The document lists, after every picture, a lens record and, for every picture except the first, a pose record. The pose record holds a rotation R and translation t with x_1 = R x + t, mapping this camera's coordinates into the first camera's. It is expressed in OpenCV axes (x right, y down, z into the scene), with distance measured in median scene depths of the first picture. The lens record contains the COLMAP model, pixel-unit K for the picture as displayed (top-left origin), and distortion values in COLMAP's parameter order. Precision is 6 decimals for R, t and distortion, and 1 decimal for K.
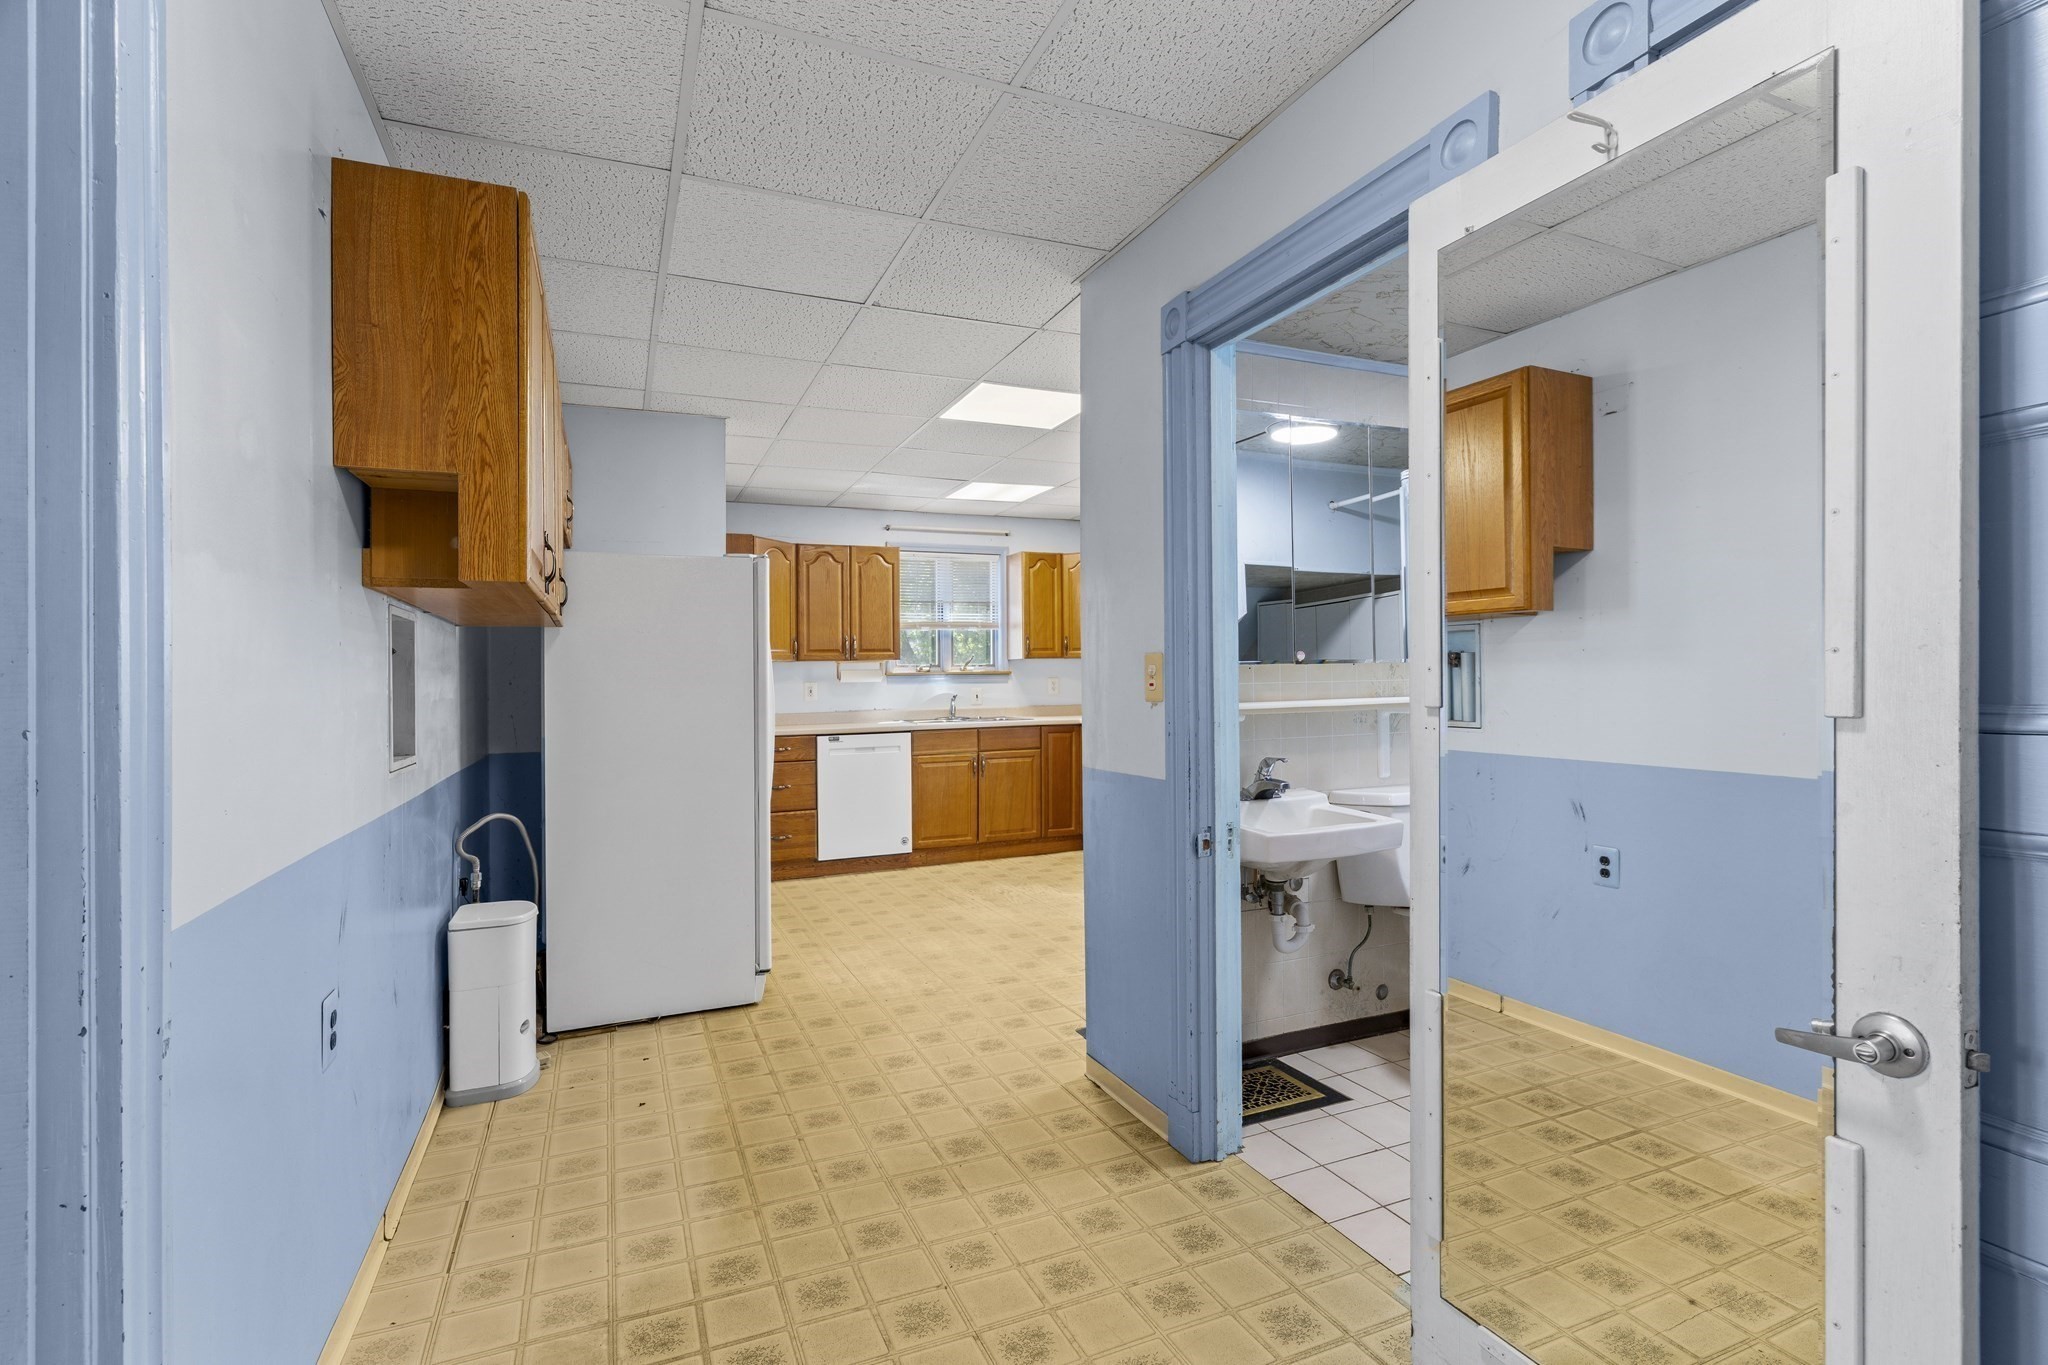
lens RADIAL K [[974.5, 0, 1029.4], [0, 974.5, 639.6], [0, 0, 1]] dist [0.001957, -0.000647]
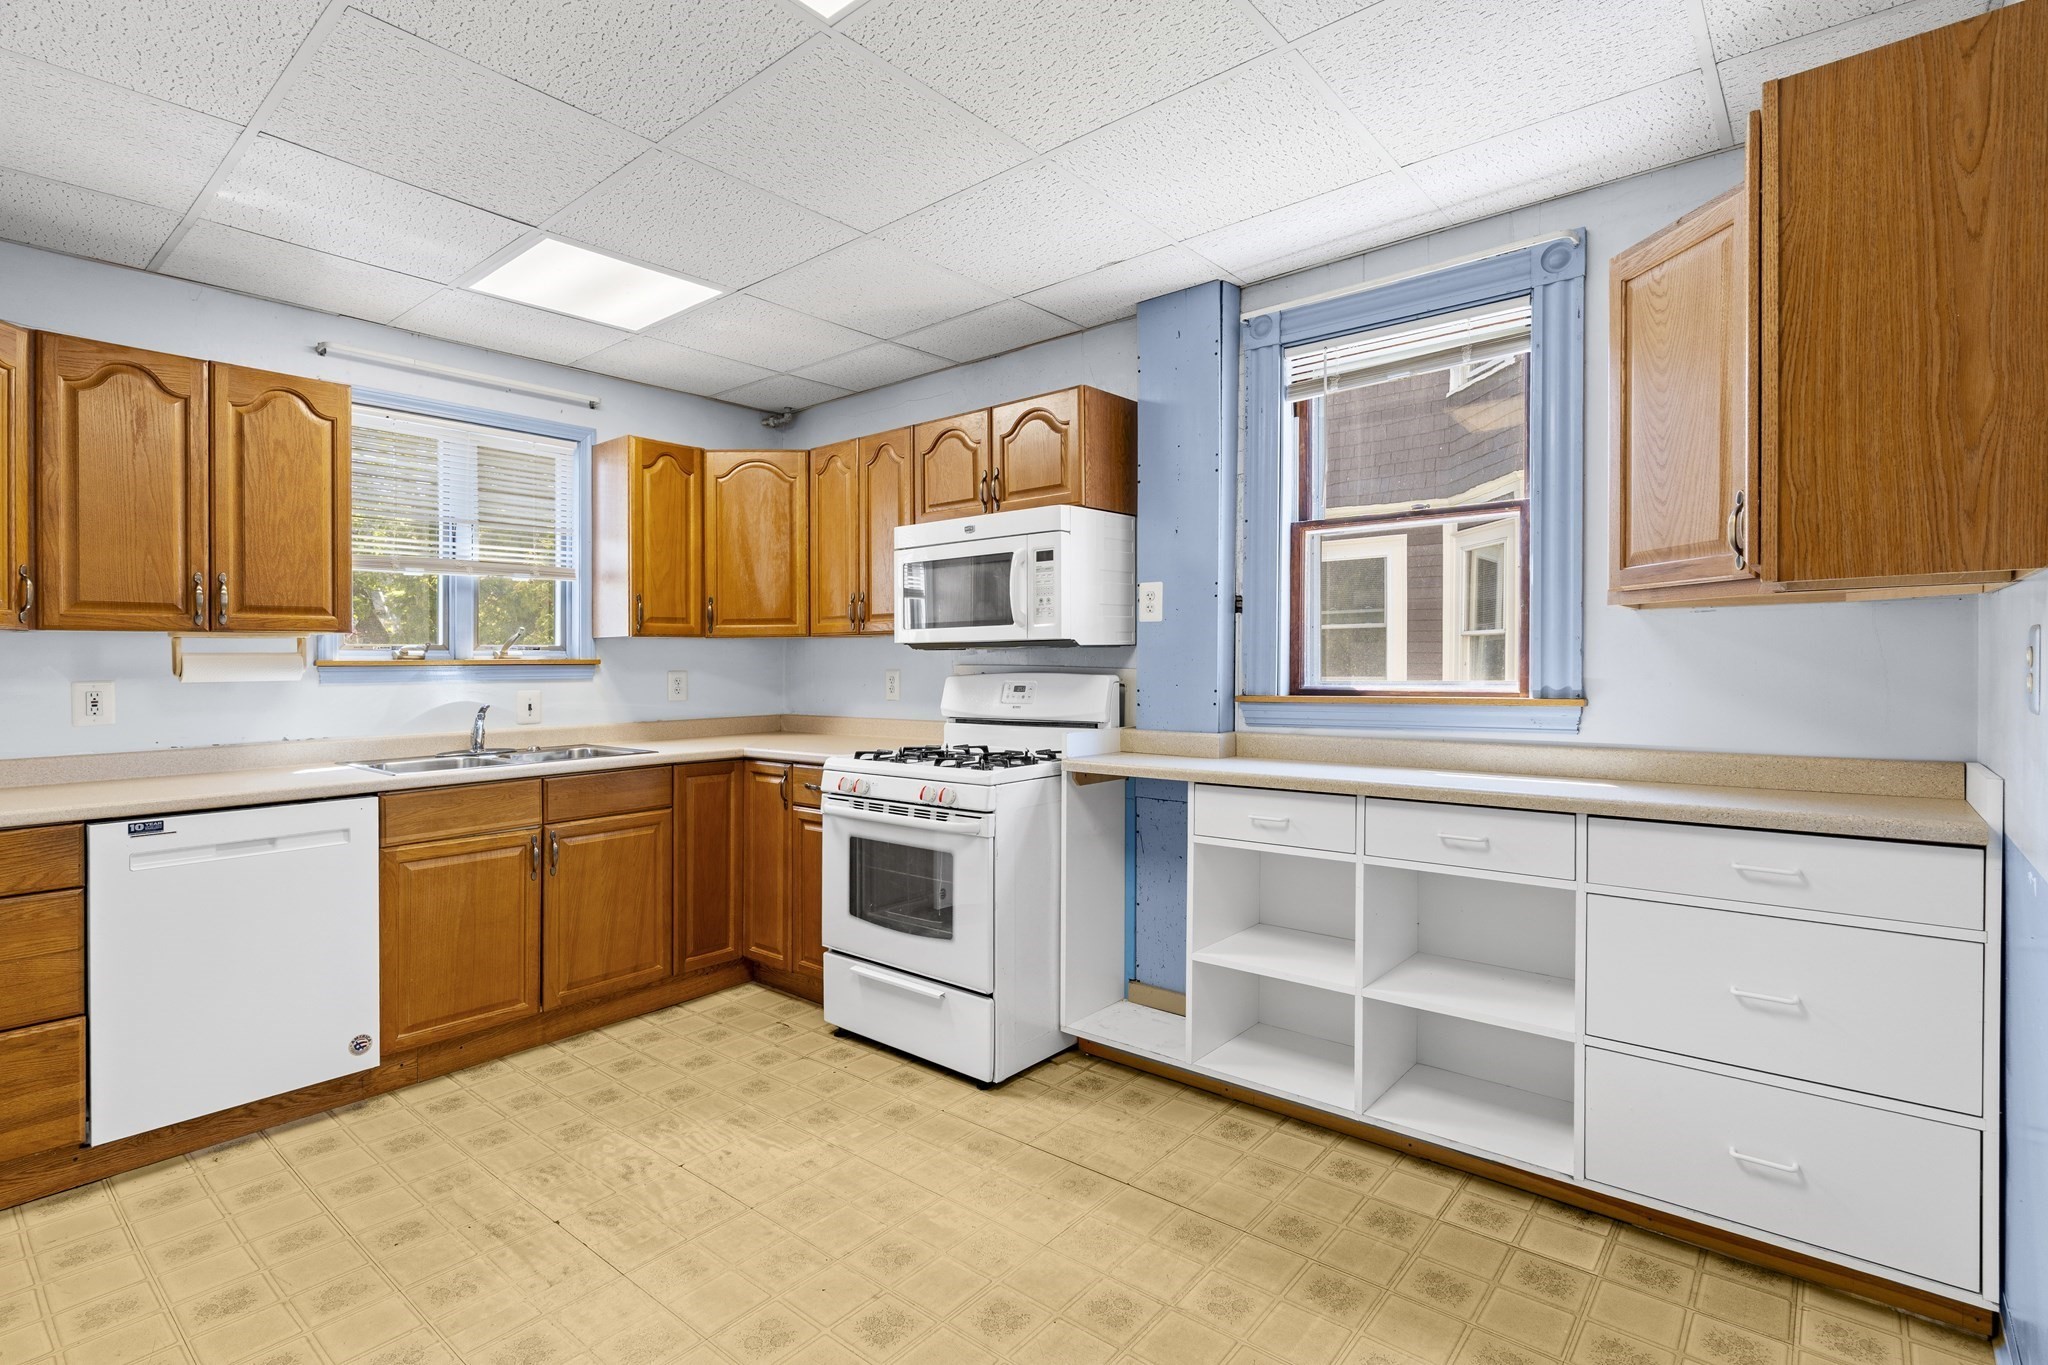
lens RADIAL K [[974.5, 0, 1025.1], [0, 974.5, 663.0], [0, 0, 1]] dist [0.001957, -0.000647]
pose [[0.892730, 0.009650, 0.450489, -0.055980], [-0.026864, 0.999132, 0.031835, 0.011731], [-0.449790, -0.040522, 0.892214, 0.446182]]
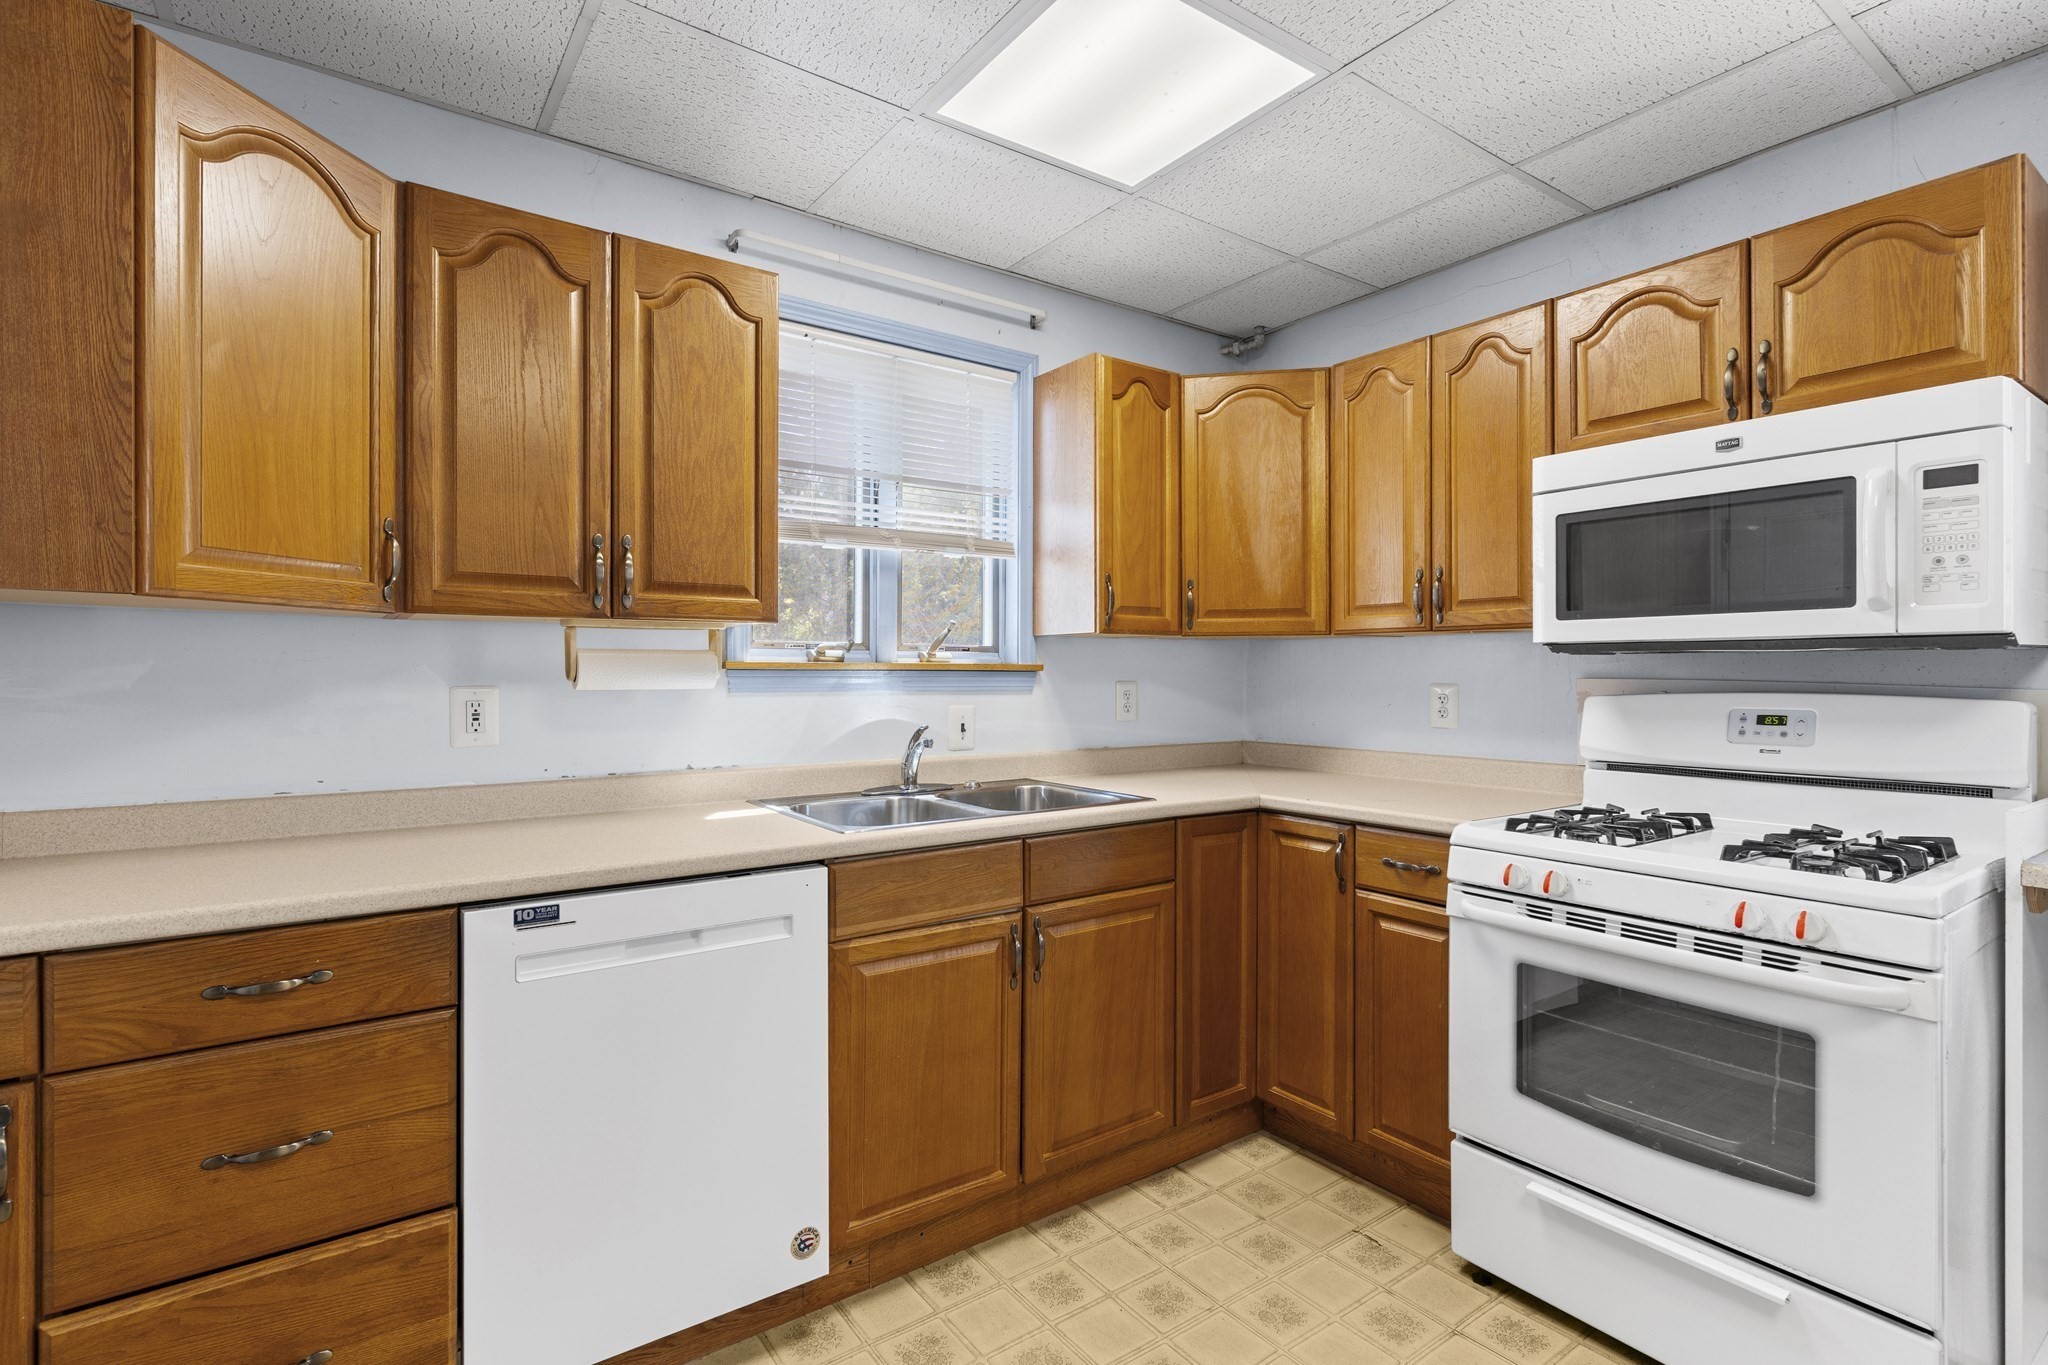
lens RADIAL K [[974.5, 0, 1035.5], [0, 974.5, 683.2], [0, 0, 1]] dist [0.001957, -0.000647]
pose [[0.975931, 0.018254, 0.217314, -0.118231], [-0.029560, 0.998367, 0.048892, 0.022333], [-0.216066, -0.054139, 0.974877, 0.661136]]
